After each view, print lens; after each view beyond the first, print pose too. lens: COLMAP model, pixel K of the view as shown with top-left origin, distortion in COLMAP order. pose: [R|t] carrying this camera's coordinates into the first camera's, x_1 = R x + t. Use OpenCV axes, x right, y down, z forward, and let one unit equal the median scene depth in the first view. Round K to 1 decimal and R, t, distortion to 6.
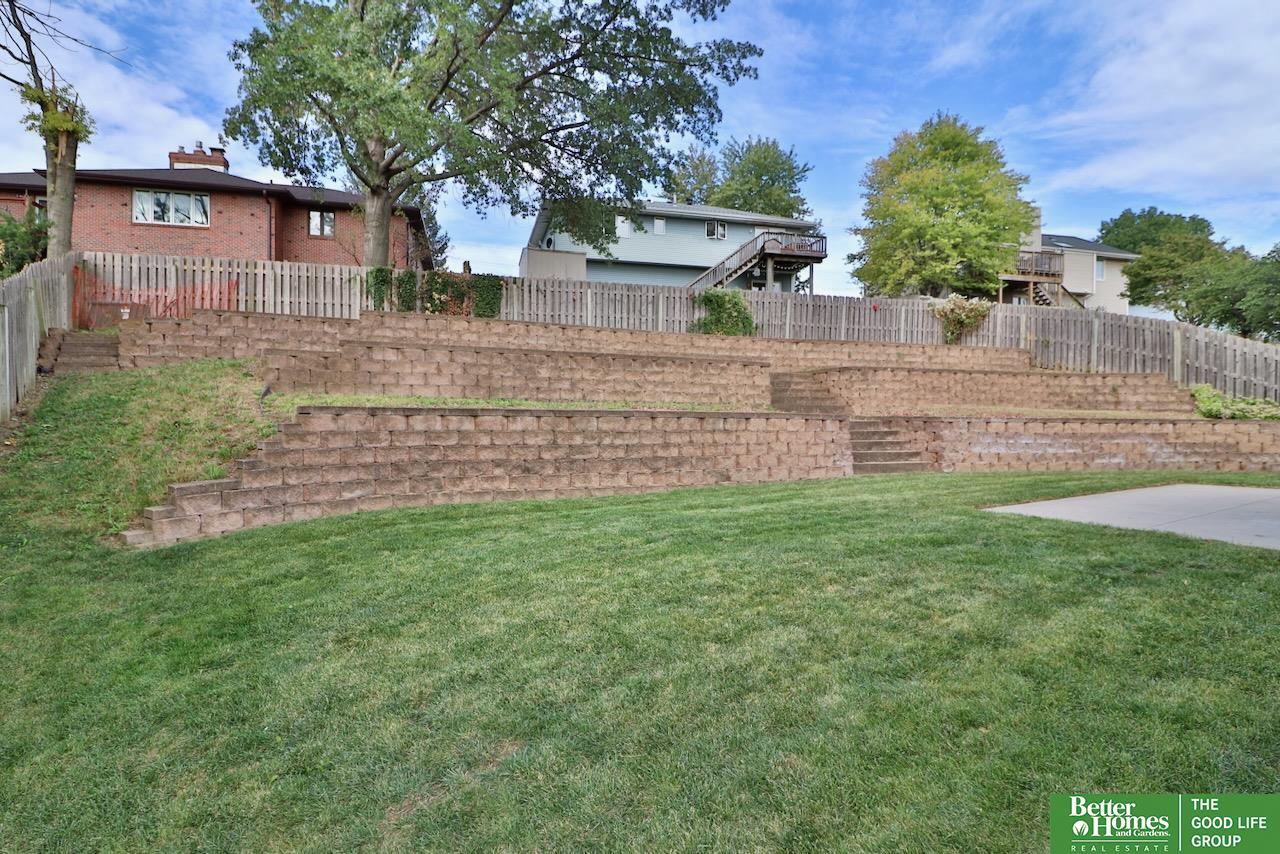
lens RADIAL K [[662.1, 0, 632.4], [0, 662.1, 425.4], [0, 0, 1]] dist [-0.005691, -0.002119]
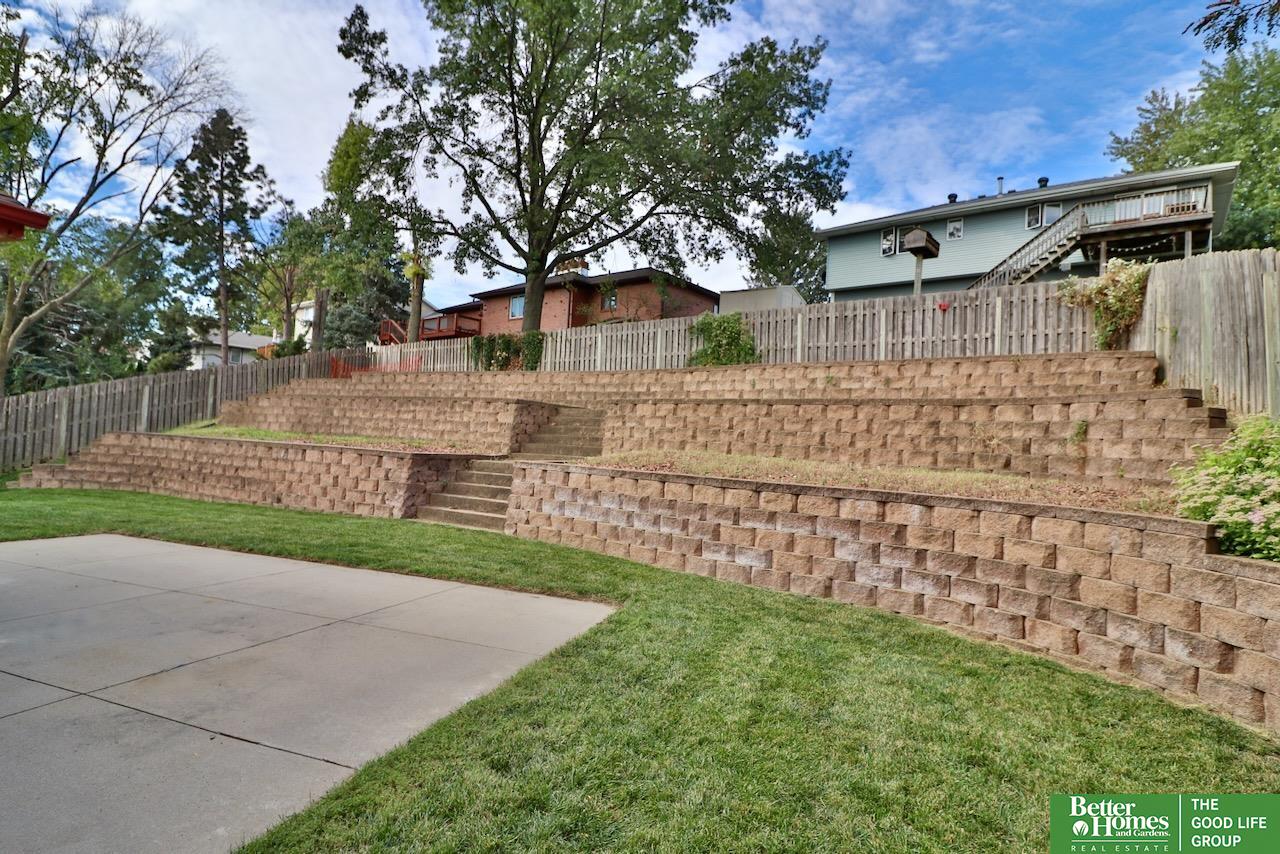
lens RADIAL K [[662.1, 0, 632.4], [0, 662.1, 425.4], [0, 0, 1]] dist [-0.005691, -0.002119]
pose [[0.604532, -0.002779, -0.796576, 0.943154], [-0.058386, 0.997150, -0.047788, -0.020648], [0.794438, 0.075399, 0.602647, 0.520141]]
